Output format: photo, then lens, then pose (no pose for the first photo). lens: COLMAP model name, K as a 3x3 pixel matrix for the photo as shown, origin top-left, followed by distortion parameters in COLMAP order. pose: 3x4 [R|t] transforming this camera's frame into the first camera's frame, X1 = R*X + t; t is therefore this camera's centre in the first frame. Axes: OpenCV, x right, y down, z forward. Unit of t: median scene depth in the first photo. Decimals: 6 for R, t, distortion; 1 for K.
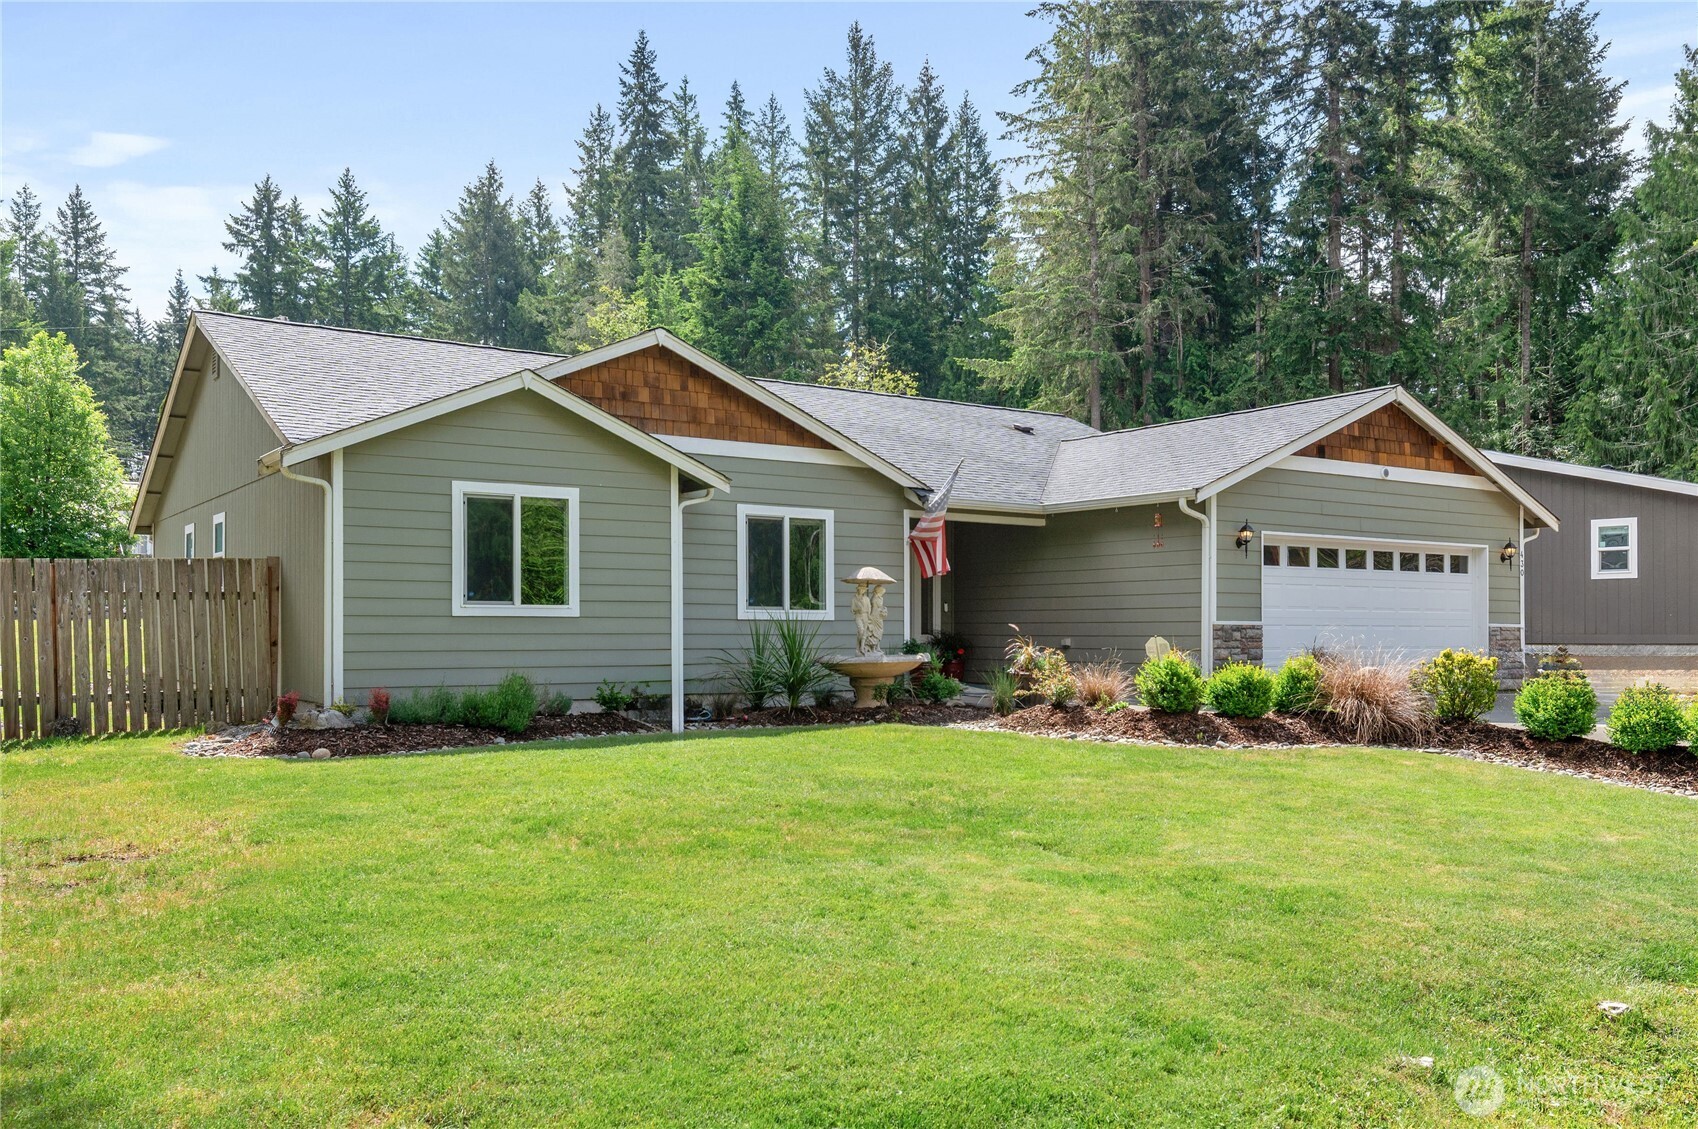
lens RADIAL K [[1388.0, 0, 849.5], [0, 1388.0, 660.7], [0, 0, 1]] dist [-0.002681, -0.003301]
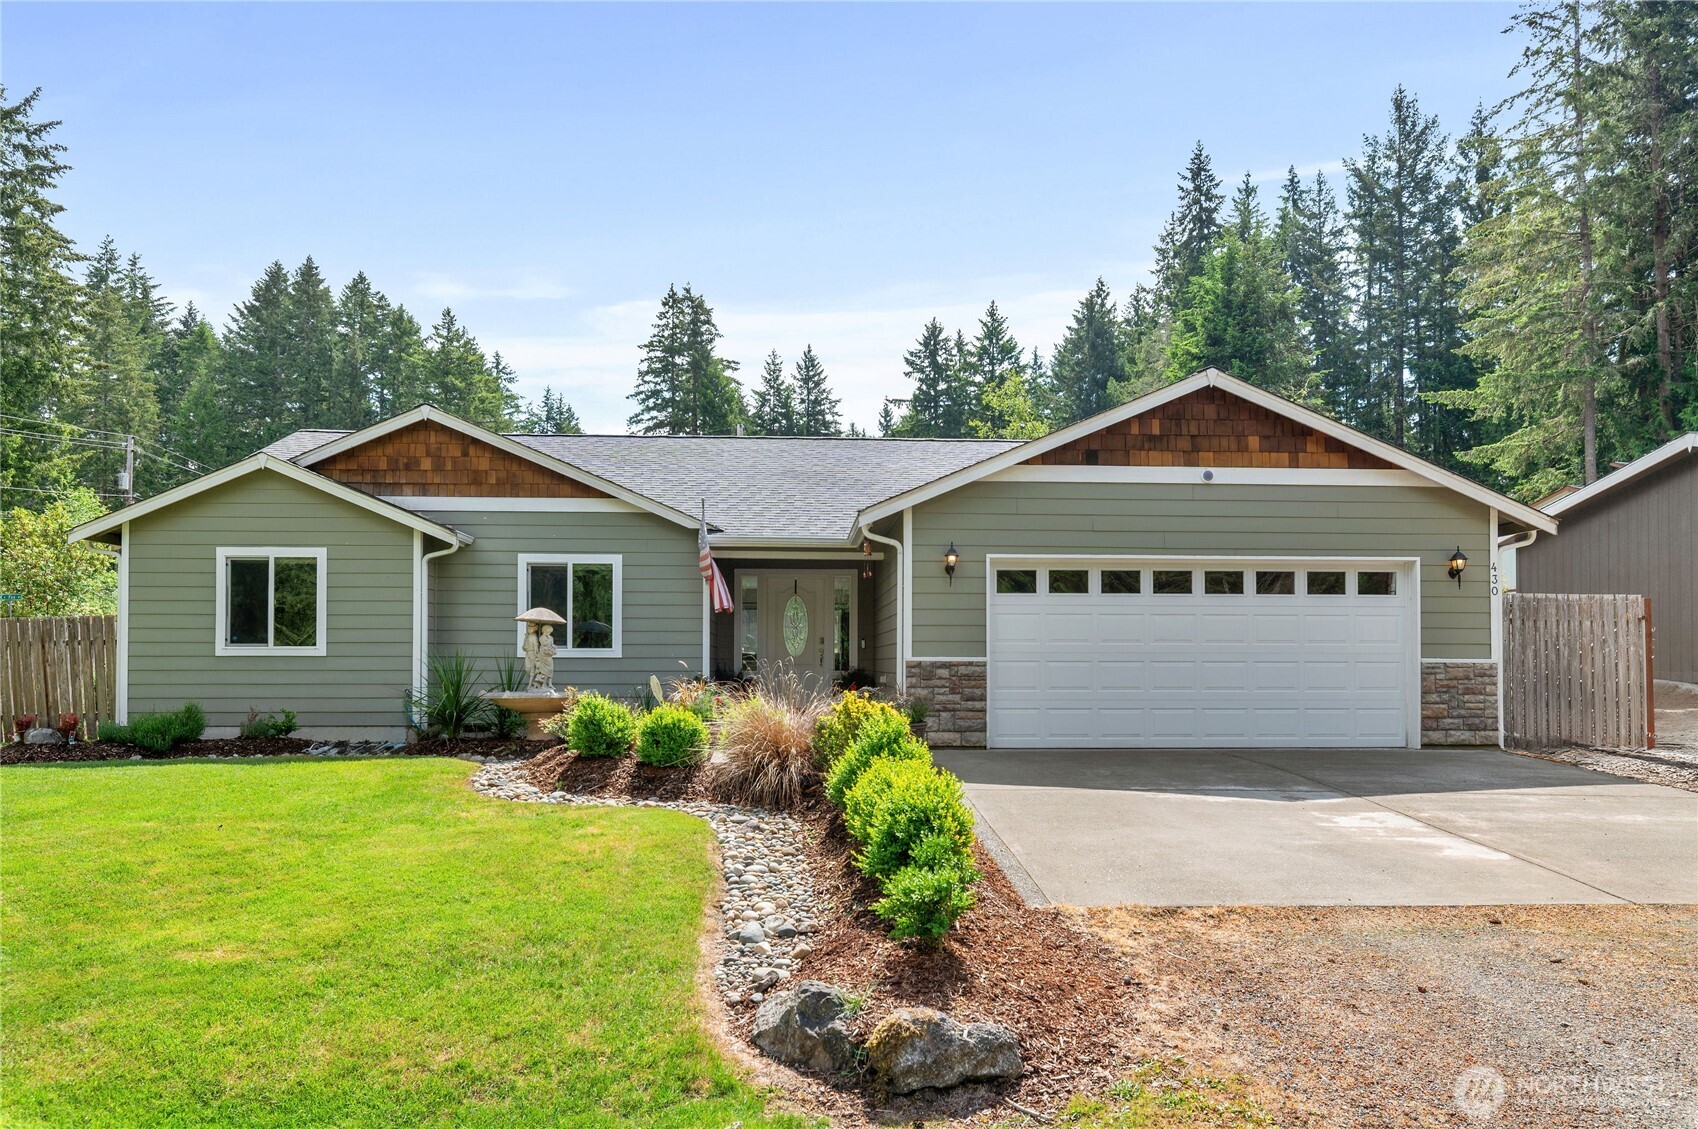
lens RADIAL K [[1161.6, 0, 889.6], [0, 1161.6, 658.3], [0, 0, 1]] dist [-0.004029, 0.000654]
pose [[0.859222, -0.004007, -0.511587, 0.680977], [-0.010802, 0.999604, -0.025972, -0.008683], [0.511488, 0.027842, 0.858839, 0.373759]]
